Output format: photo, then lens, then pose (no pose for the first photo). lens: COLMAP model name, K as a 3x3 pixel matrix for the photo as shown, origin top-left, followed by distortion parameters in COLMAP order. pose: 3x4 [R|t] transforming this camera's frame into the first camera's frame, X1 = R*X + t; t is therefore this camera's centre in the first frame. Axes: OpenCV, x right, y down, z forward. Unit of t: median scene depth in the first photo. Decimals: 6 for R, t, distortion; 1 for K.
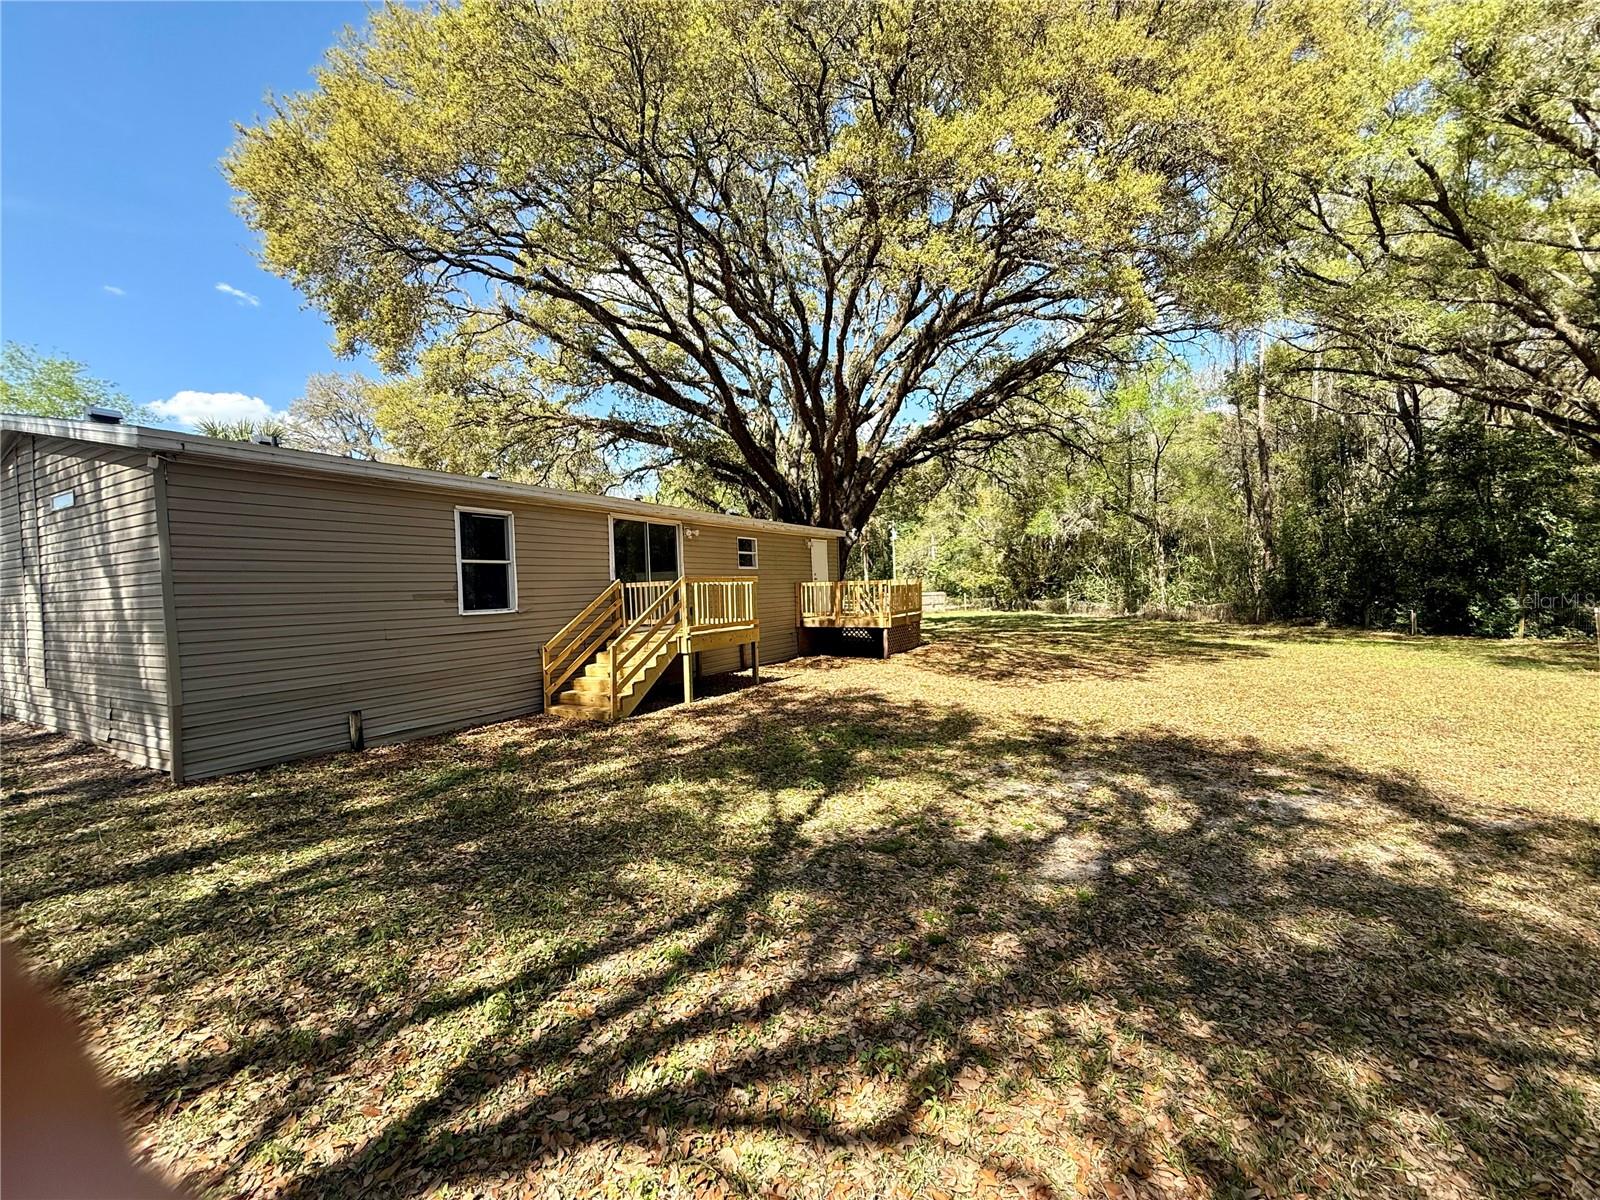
lens RADIAL K [[636.4, 0, 799.9], [0, 636.4, 594.7], [0, 0, 1]] dist [-0.000475, -0.000239]
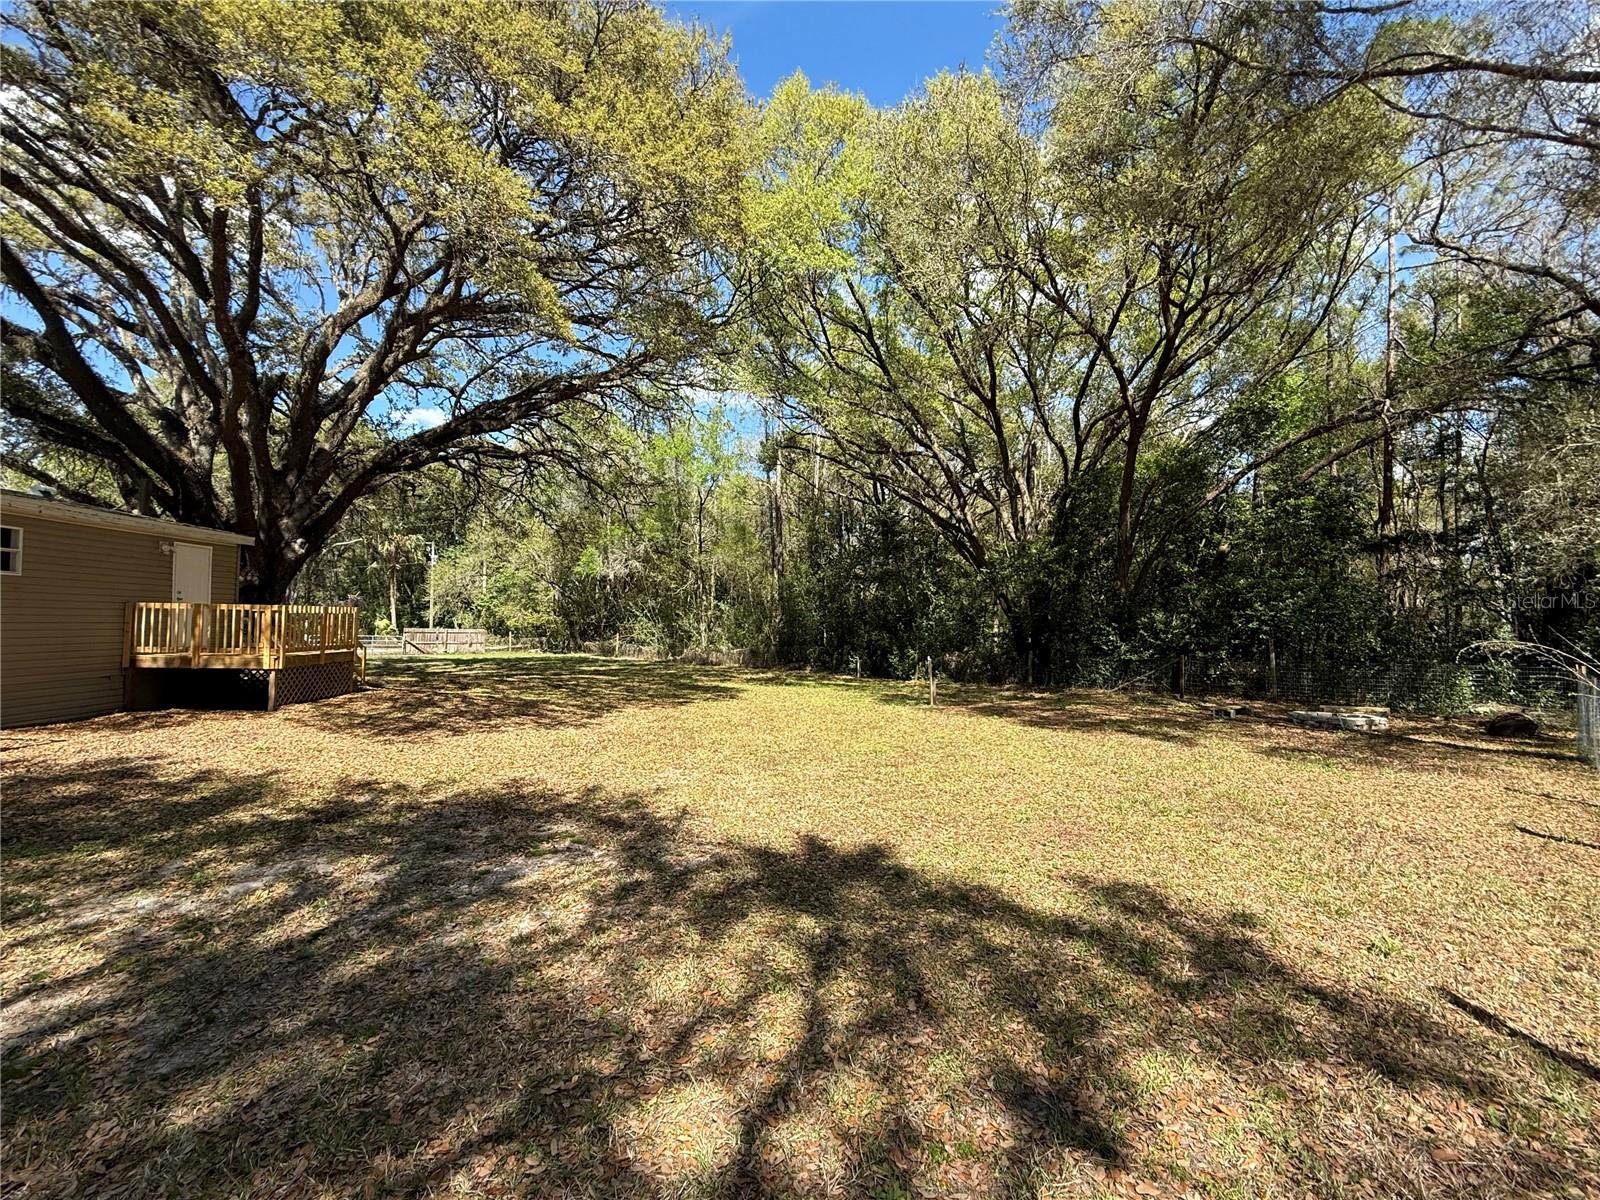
lens RADIAL K [[673.8, 0, 801.0], [0, 673.8, 603.3], [0, 0, 1]] dist [-0.001652, -0.000422]
pose [[0.816820, 0.061778, 0.573576, 0.161428], [-0.033626, 0.997658, -0.059568, 0.001151], [-0.575912, 0.029370, 0.816984, 0.000675]]
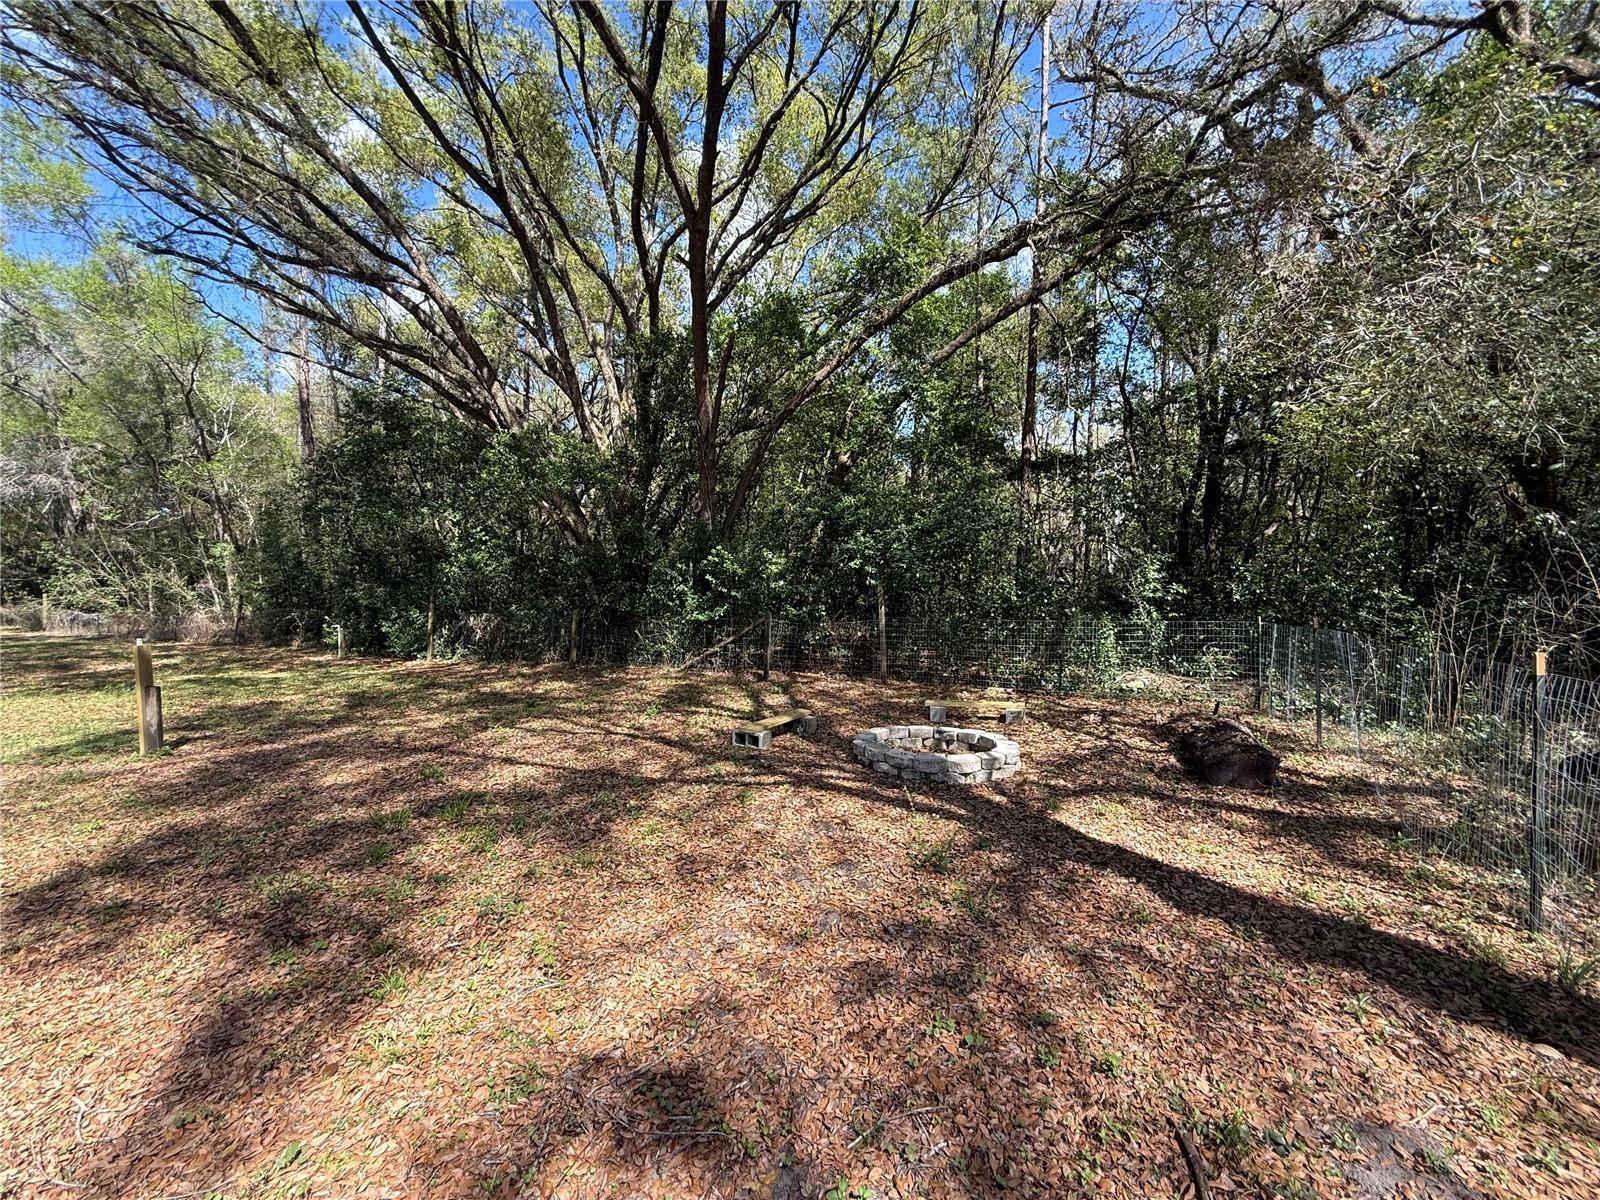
lens RADIAL K [[636.4, 0, 801.1], [0, 636.4, 596.2], [0, 0, 1]] dist [-0.000475, -0.000239]
pose [[0.549760, 0.012305, 0.835232, 0.818233], [-0.012363, 0.999902, -0.006593, -0.015408], [-0.835231, -0.006701, 0.549858, 0.159993]]
